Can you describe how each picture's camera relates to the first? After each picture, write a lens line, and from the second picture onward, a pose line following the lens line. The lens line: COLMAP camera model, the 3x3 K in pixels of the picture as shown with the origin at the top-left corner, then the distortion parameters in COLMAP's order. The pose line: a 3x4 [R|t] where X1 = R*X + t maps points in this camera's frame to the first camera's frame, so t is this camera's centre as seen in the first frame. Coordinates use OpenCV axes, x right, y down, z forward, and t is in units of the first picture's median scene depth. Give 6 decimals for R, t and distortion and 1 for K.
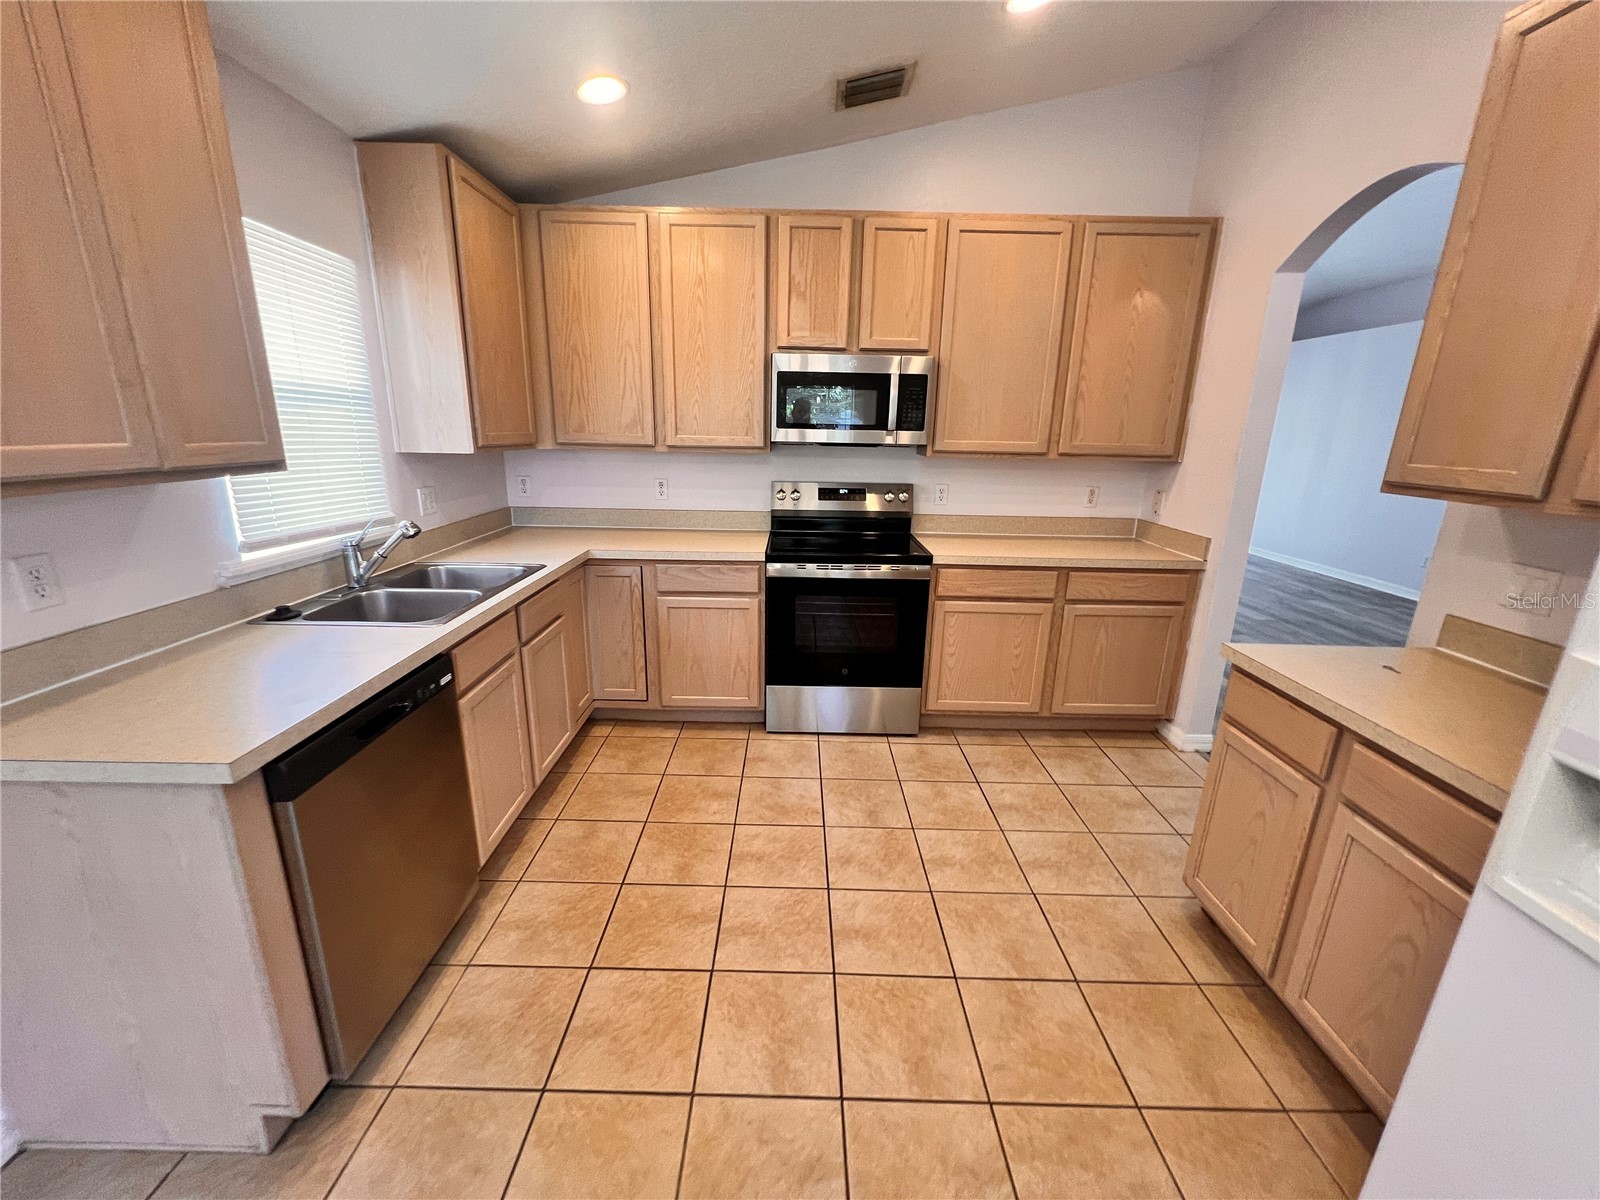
lens RADIAL K [[643.2, 0, 794.4], [0, 643.2, 601.0], [0, 0, 1]] dist [-0.000513, 0.000827]
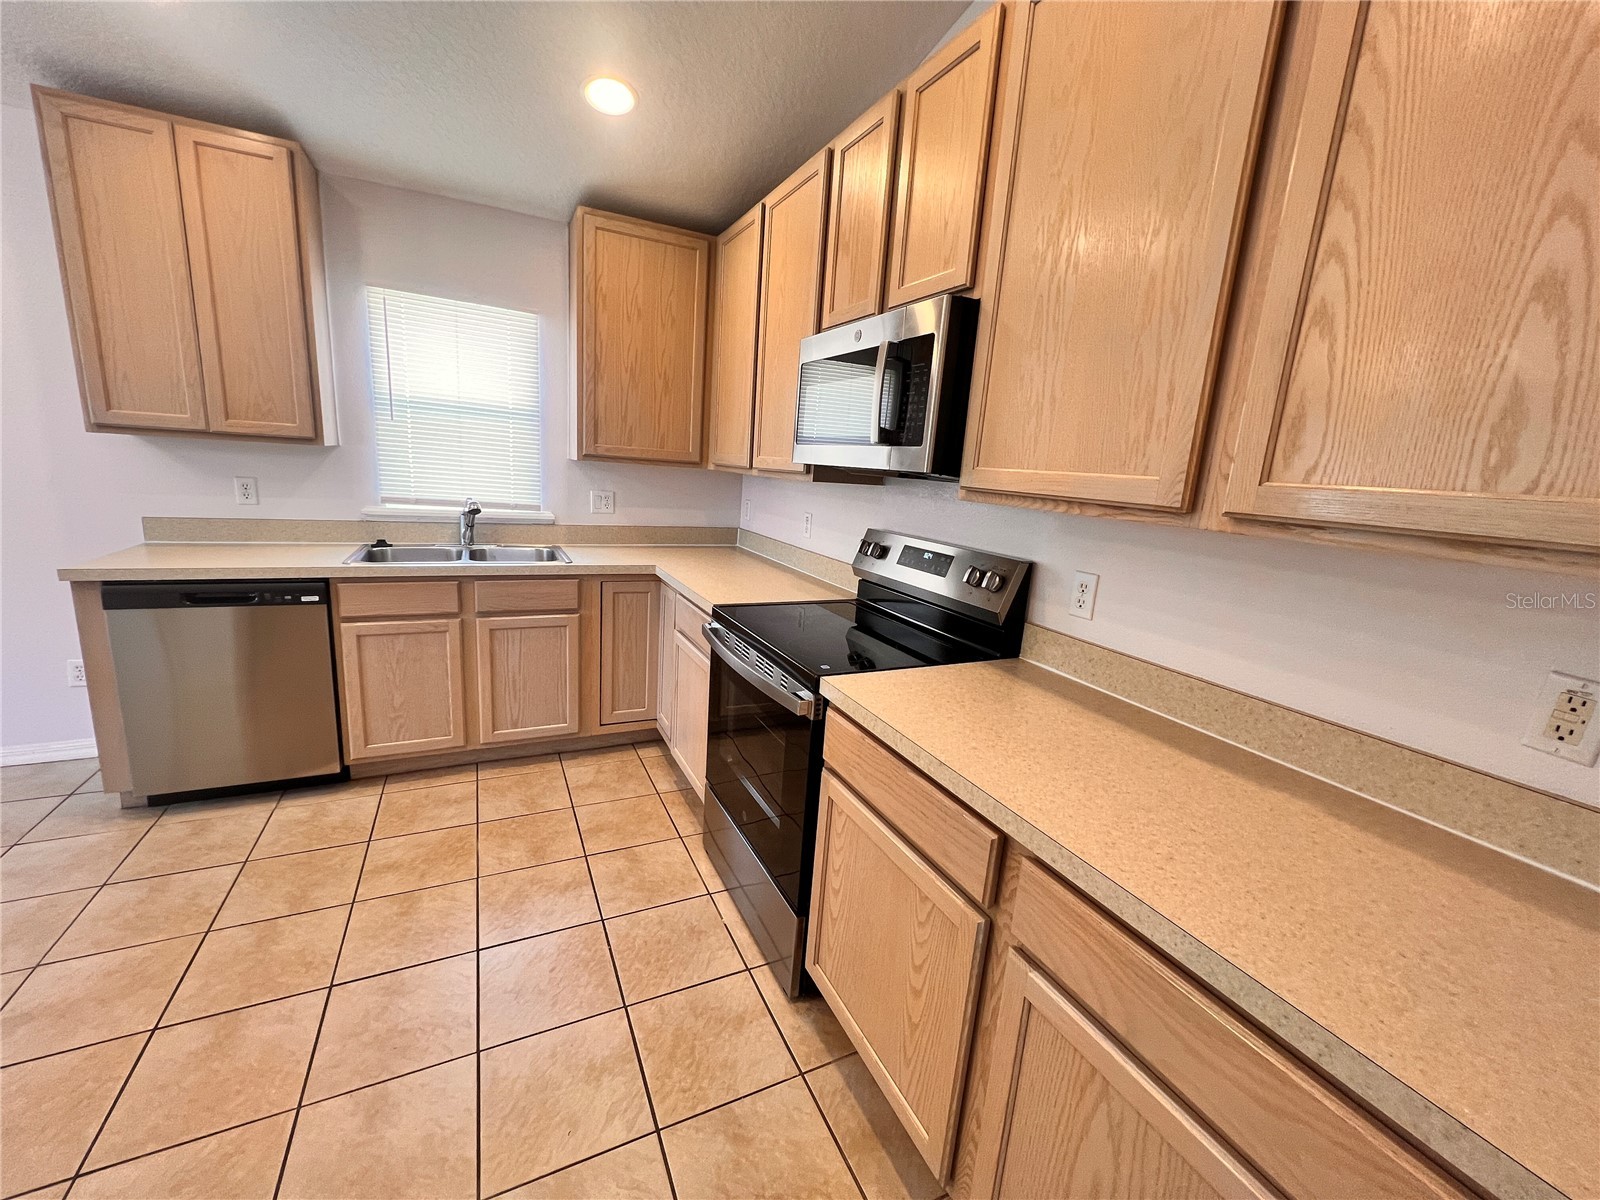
lens RADIAL K [[643.2, 0, 794.4], [0, 643.2, 601.0], [0, 0, 1]] dist [-0.000513, 0.000827]
pose [[0.433961, 0.199506, -0.878564, 0.806710], [-0.294466, 0.953024, 0.070964, -0.199270], [0.851450, 0.227911, 0.472323, 0.910457]]
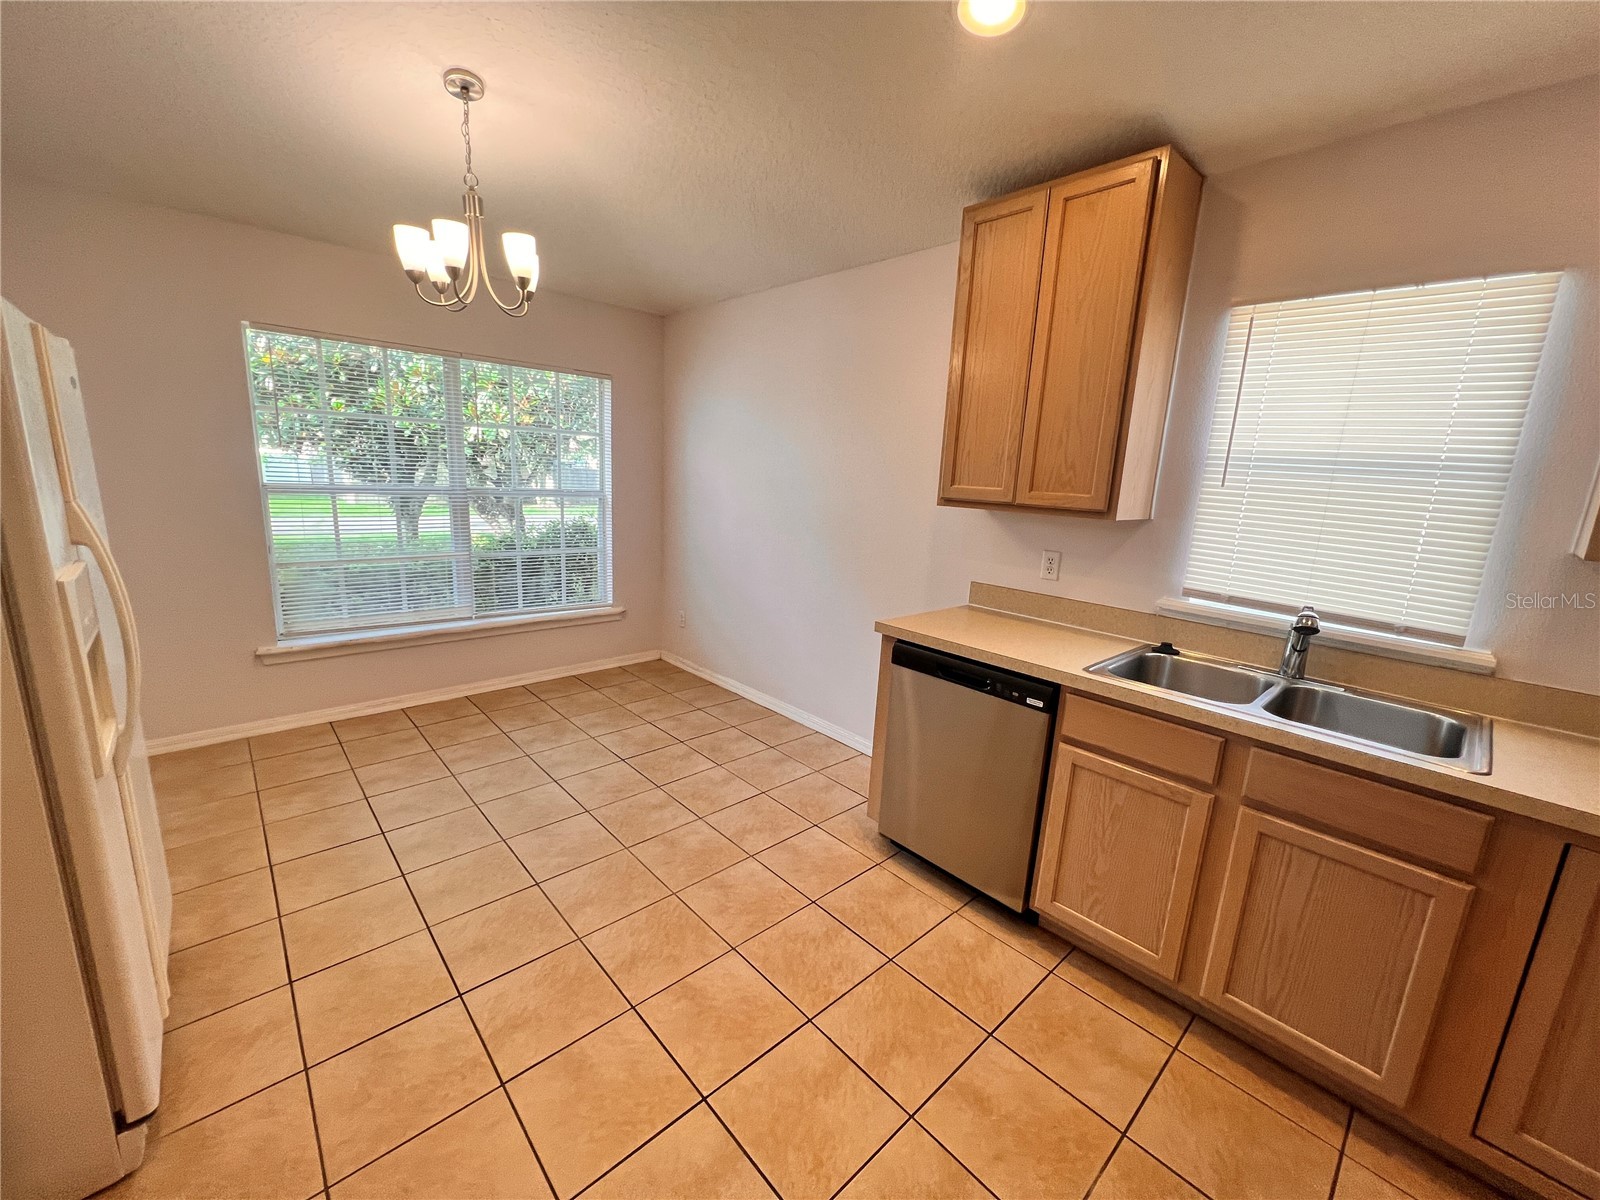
lens RADIAL K [[643.2, 0, 794.4], [0, 643.2, 601.0], [0, 0, 1]] dist [-0.000513, 0.000827]
pose [[-0.736367, 0.081336, -0.671675, 0.371094], [-0.239486, 0.897142, 0.371190, -0.259901], [0.632779, 0.434189, -0.641148, 1.018583]]
